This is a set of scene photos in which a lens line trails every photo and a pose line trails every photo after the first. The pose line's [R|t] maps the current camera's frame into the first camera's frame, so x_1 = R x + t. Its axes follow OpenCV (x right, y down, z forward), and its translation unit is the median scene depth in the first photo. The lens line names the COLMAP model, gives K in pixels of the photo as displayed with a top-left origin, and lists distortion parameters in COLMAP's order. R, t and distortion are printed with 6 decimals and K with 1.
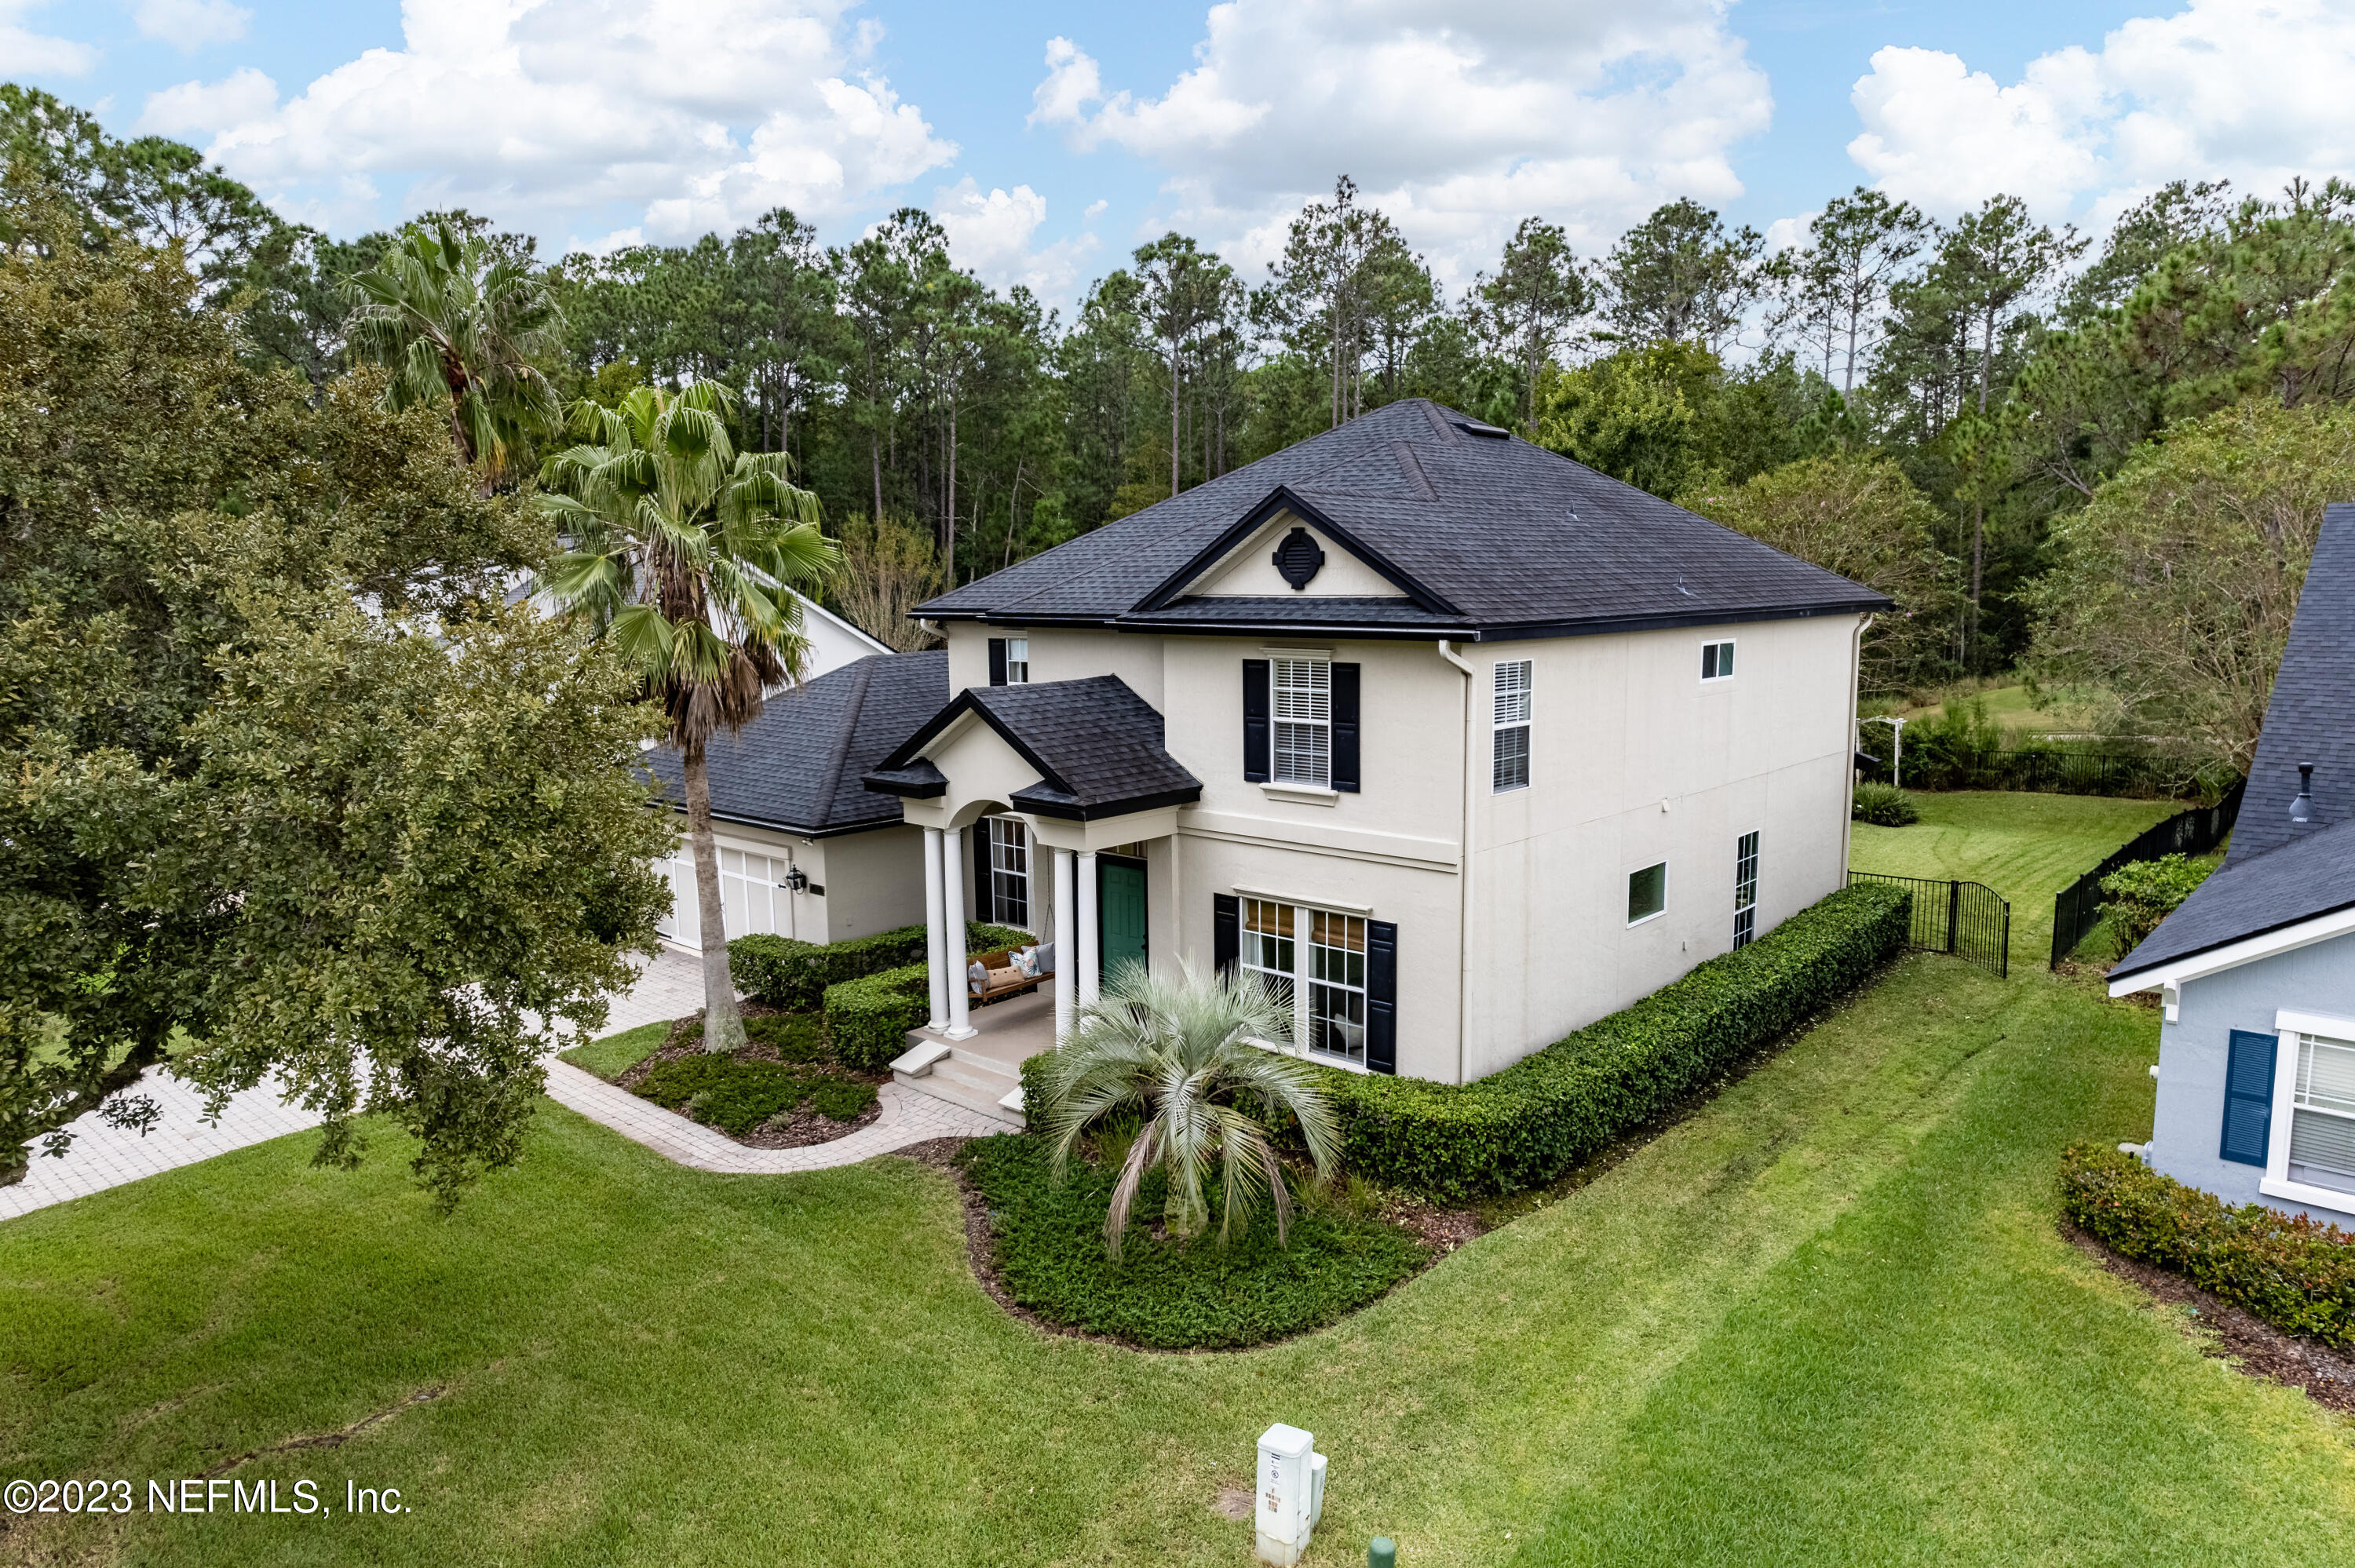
lens RADIAL K [[1446.9, 0, 1206.9], [0, 1446.9, 899.7], [0, 0, 1]] dist [-0.046948, 0.068261]
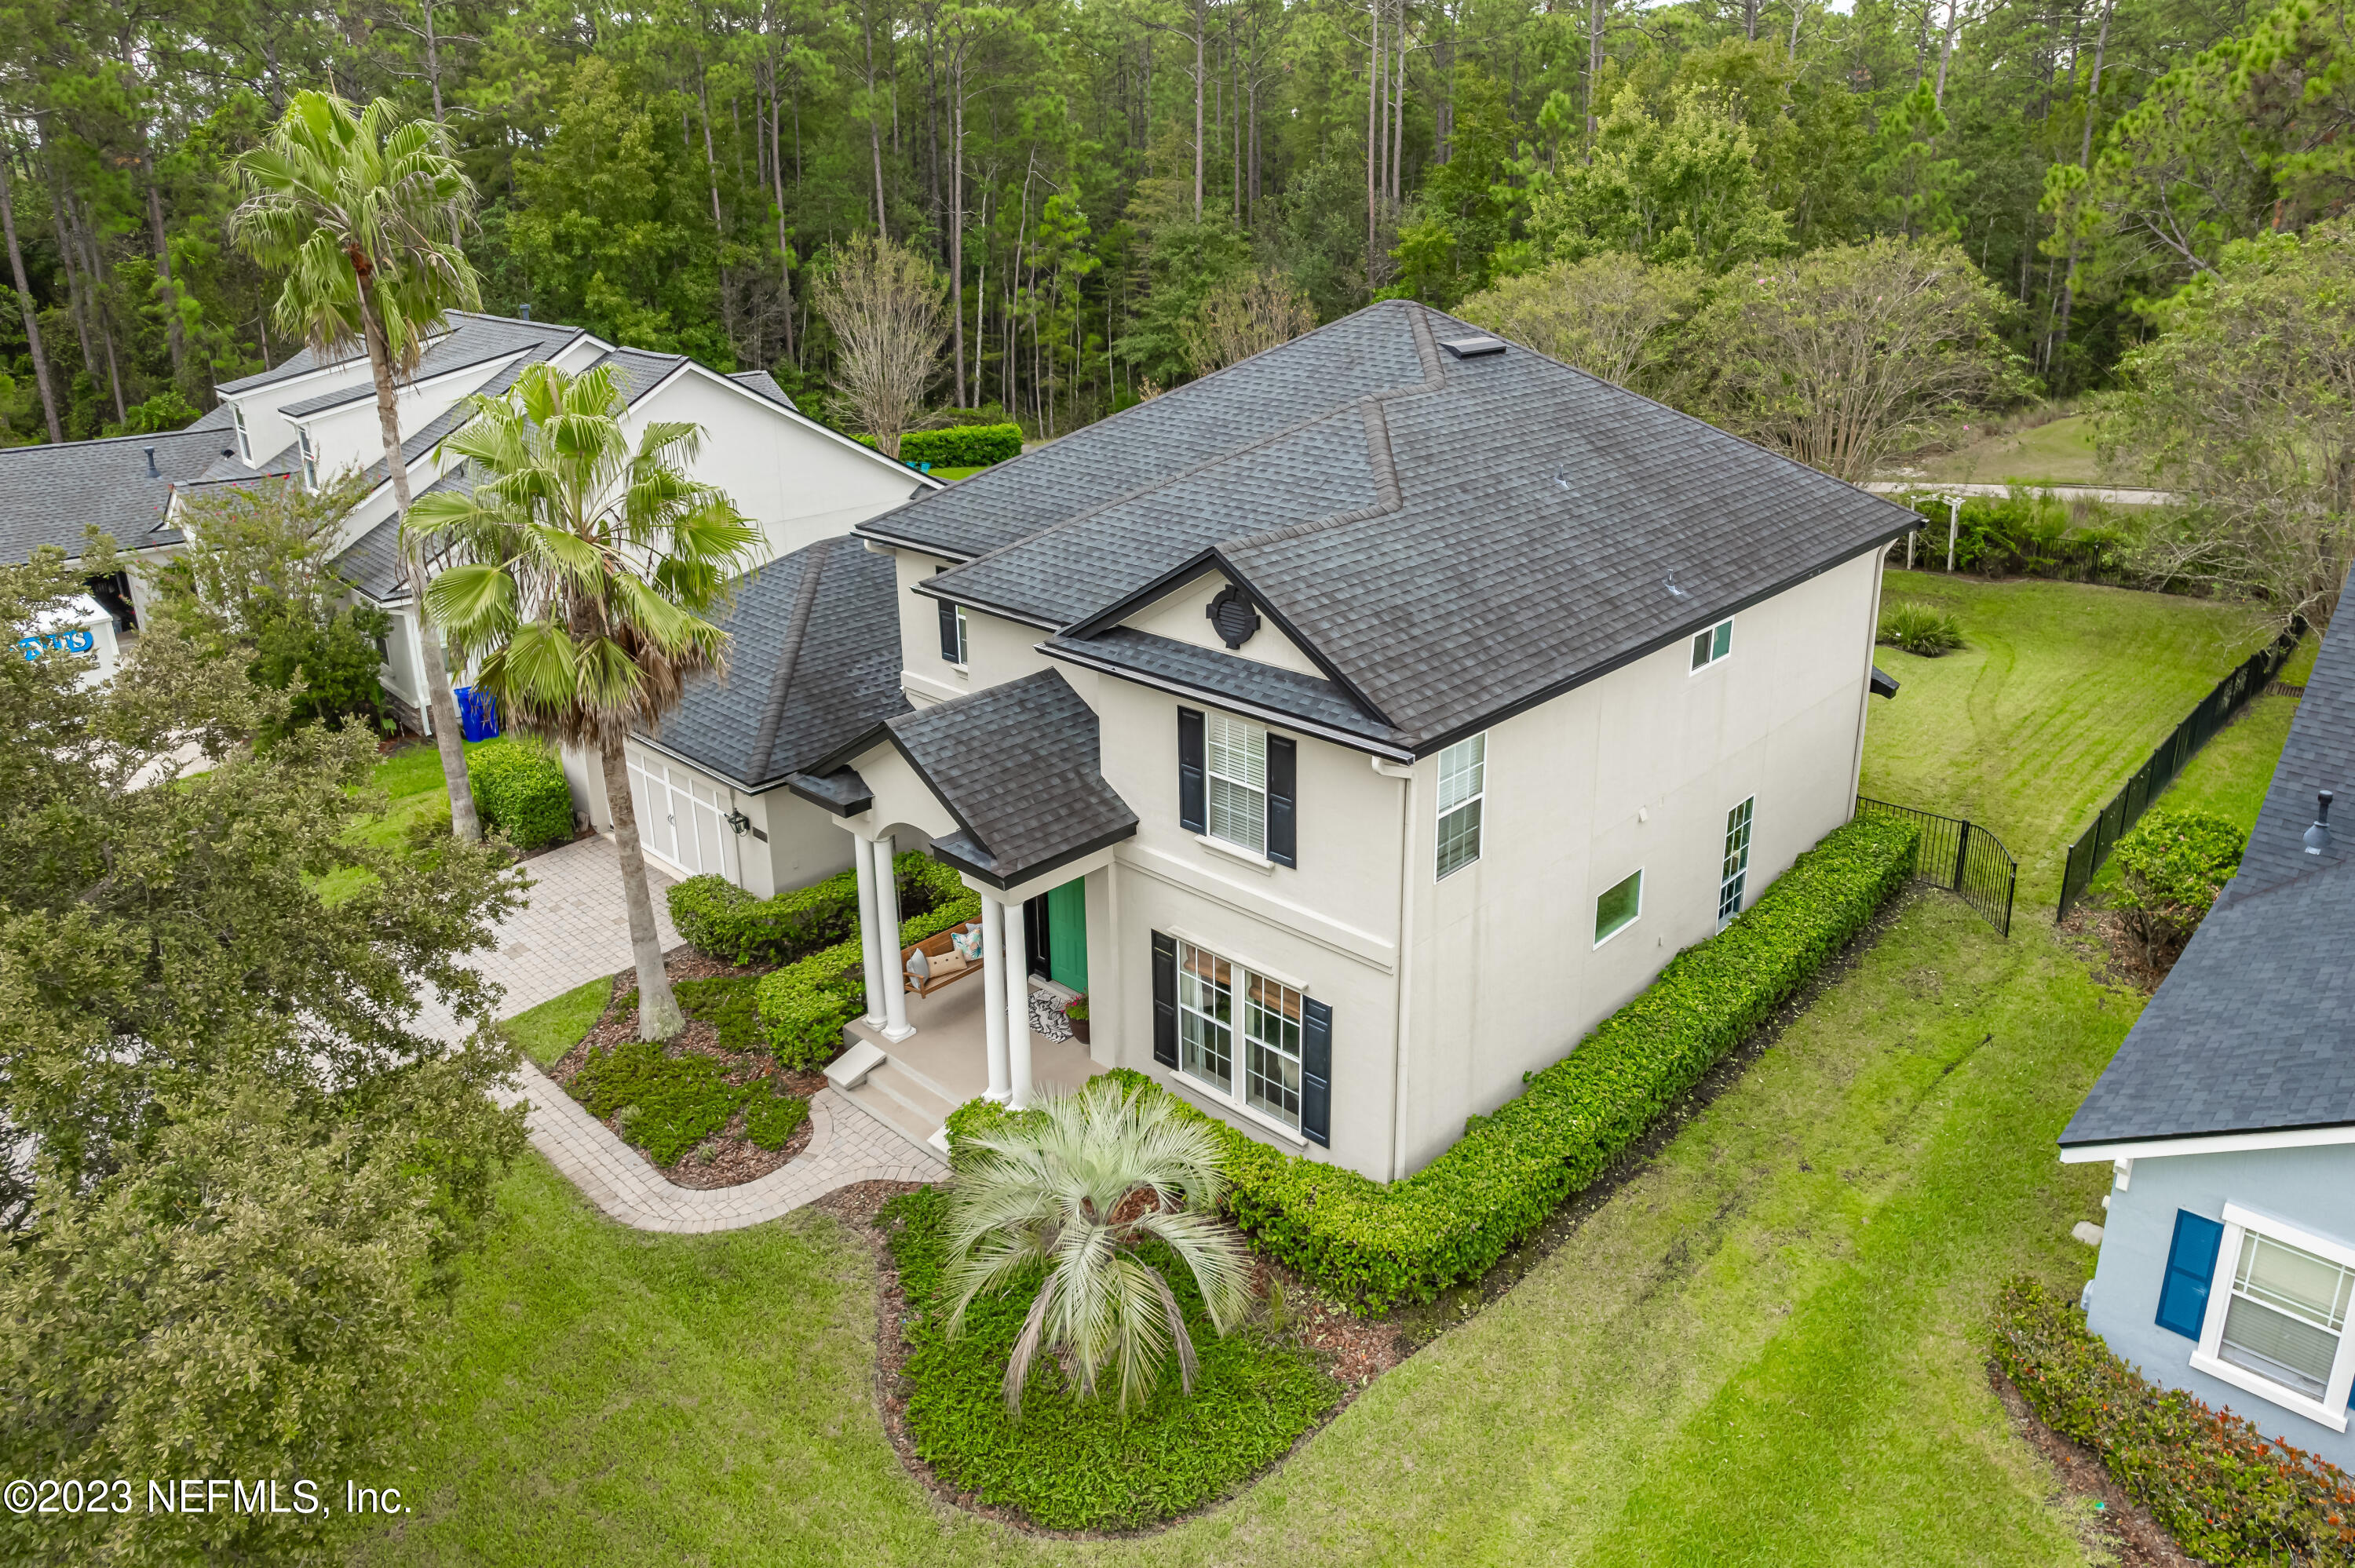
lens RADIAL K [[1499.7, 0, 1209.8], [0, 1499.7, 792.8], [0, 0, 1]] dist [-0.075620, 0.072890]
pose [[0.999696, 0.014056, -0.020275, 0.065485], [-0.011014, 0.989656, 0.143035, -0.247243], [0.022075, -0.142768, 0.989510, 0.045919]]
